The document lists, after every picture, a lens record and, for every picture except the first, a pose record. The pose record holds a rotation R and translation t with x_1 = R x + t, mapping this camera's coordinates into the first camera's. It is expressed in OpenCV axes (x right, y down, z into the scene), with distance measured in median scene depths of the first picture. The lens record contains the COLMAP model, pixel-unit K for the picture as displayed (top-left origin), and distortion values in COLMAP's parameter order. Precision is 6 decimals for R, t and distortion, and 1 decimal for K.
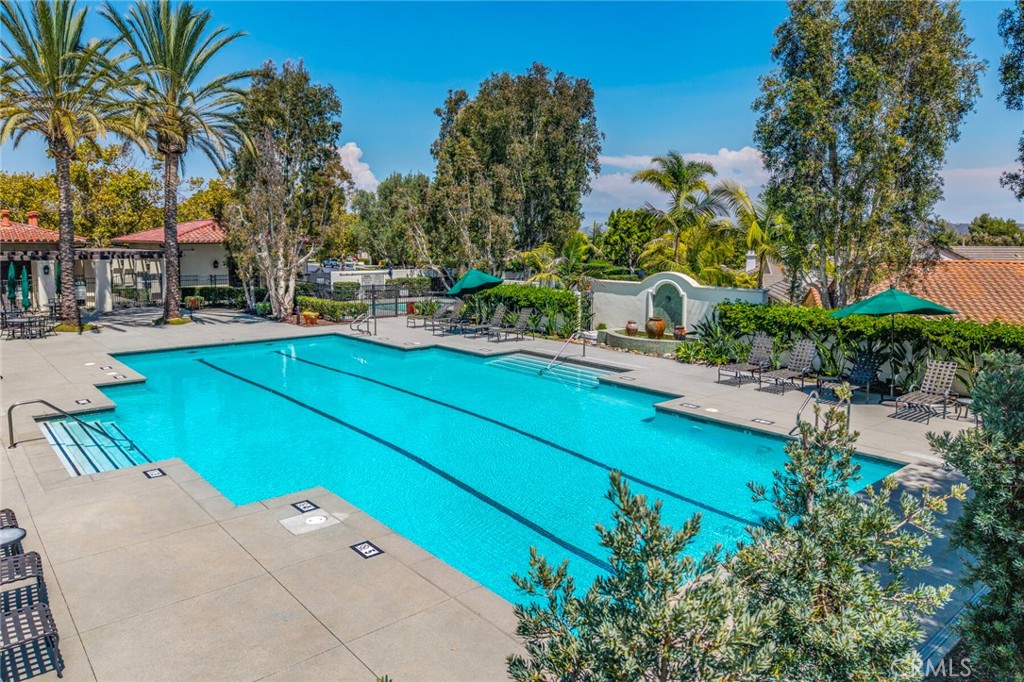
lens RADIAL K [[686.8, 0, 510.5], [0, 686.8, 316.1], [0, 0, 1]] dist [-0.001220, -0.004076]
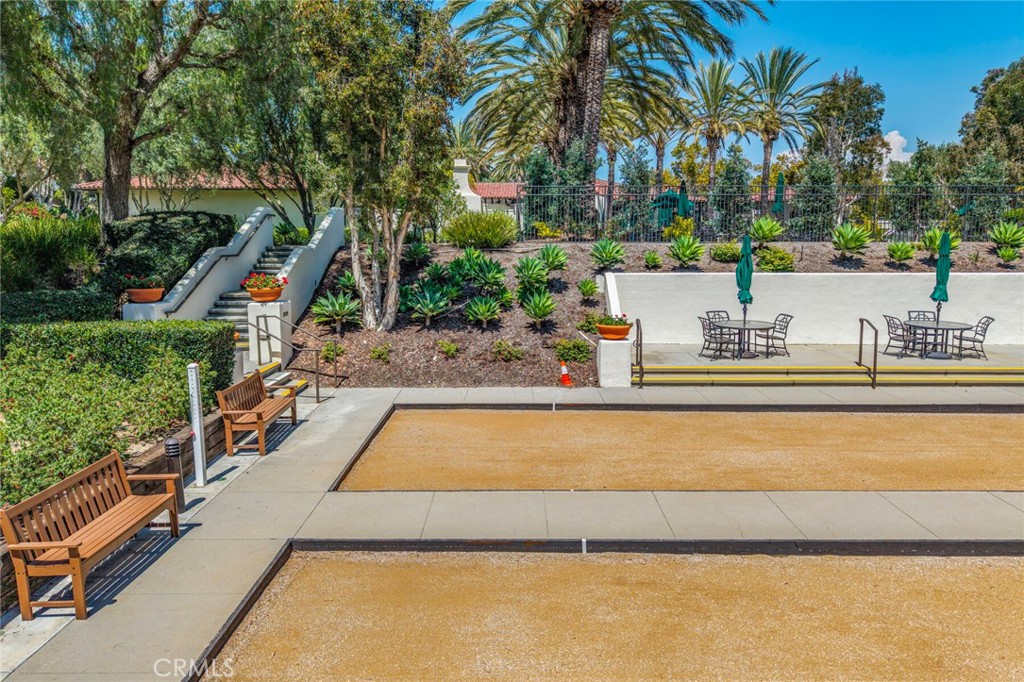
lens RADIAL K [[686.8, 0, 510.5], [0, 686.8, 316.1], [0, 0, 1]] dist [-0.001220, -0.004076]
pose [[0.748822, 0.064970, -0.659579, 0.147443], [-0.067009, 0.997506, 0.022180, 0.178143], [0.659375, 0.027589, 0.751308, -0.601652]]
